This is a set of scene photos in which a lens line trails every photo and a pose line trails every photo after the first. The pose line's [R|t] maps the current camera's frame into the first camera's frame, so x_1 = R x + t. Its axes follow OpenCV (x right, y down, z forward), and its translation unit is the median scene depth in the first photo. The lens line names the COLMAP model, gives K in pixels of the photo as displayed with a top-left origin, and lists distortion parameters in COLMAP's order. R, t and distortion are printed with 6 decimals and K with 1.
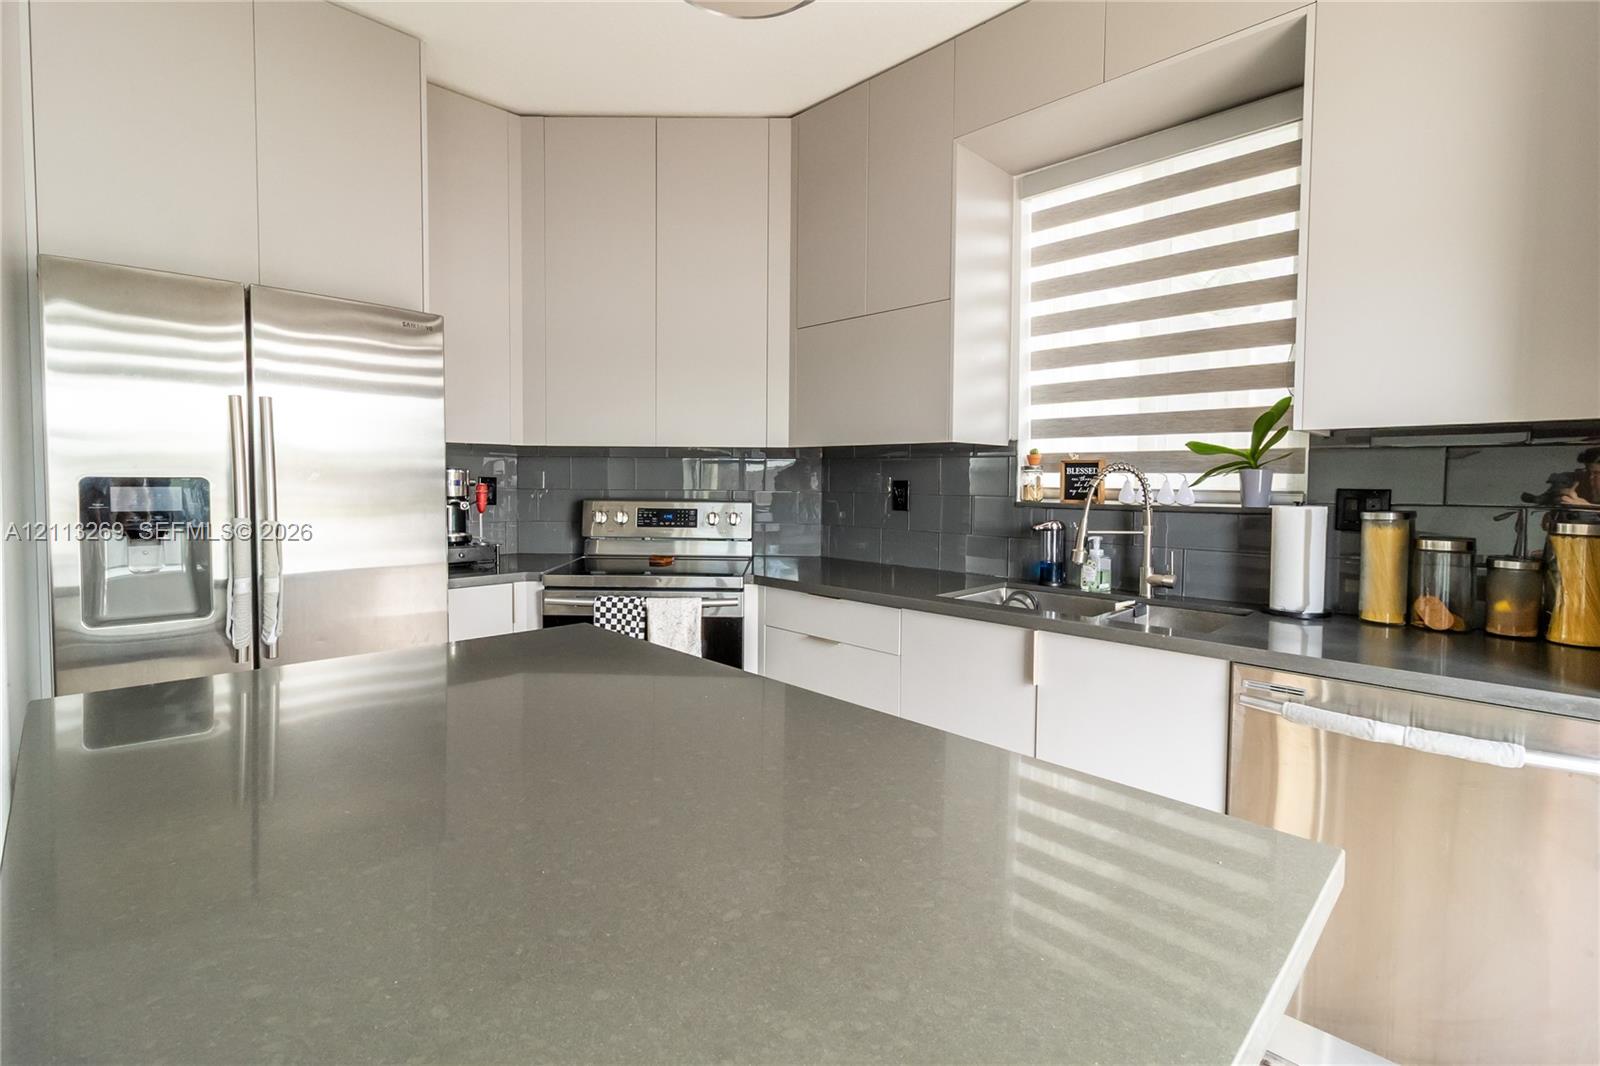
lens RADIAL K [[730.5, 0, 802.5], [0, 730.5, 509.8], [0, 0, 1]] dist [0.000056, -0.000175]
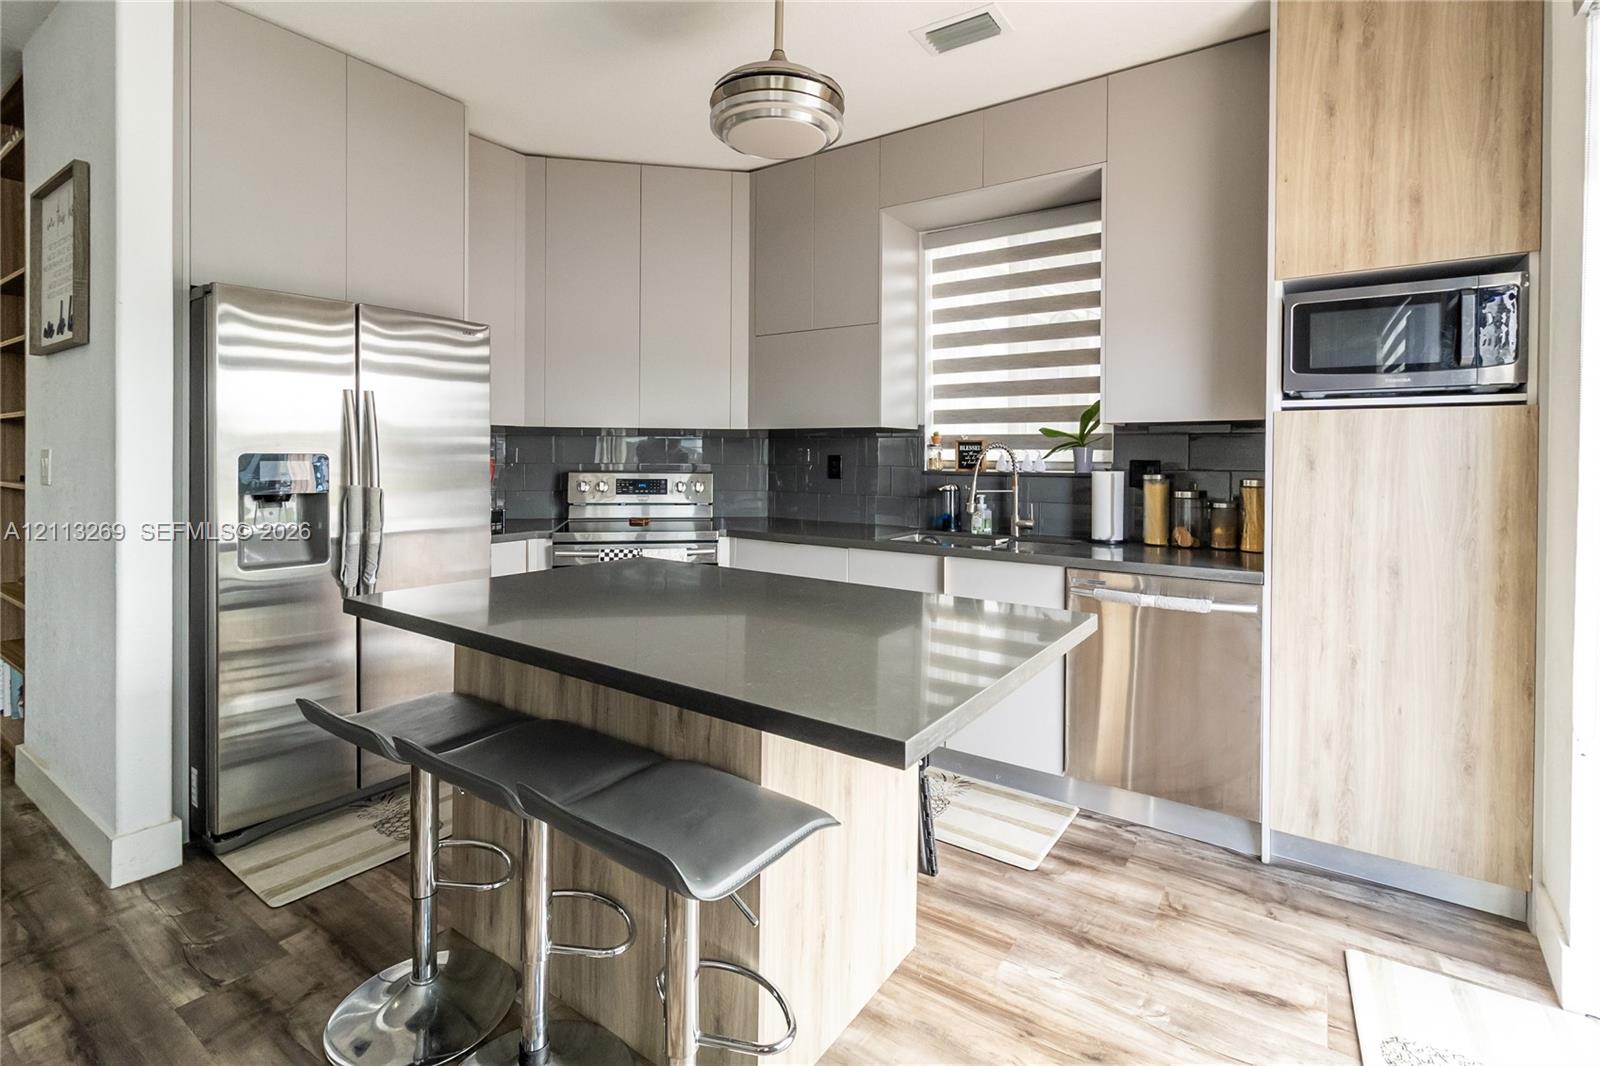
lens RADIAL K [[745.5, 0, 822.3], [0, 745.5, 461.4], [0, 0, 1]] dist [0.001454, 0.000032]
pose [[0.981827, -0.002883, 0.189755, -0.169274], [0.009070, 0.999455, -0.031745, 0.015086], [-0.189560, 0.032889, 0.981318, -0.348979]]
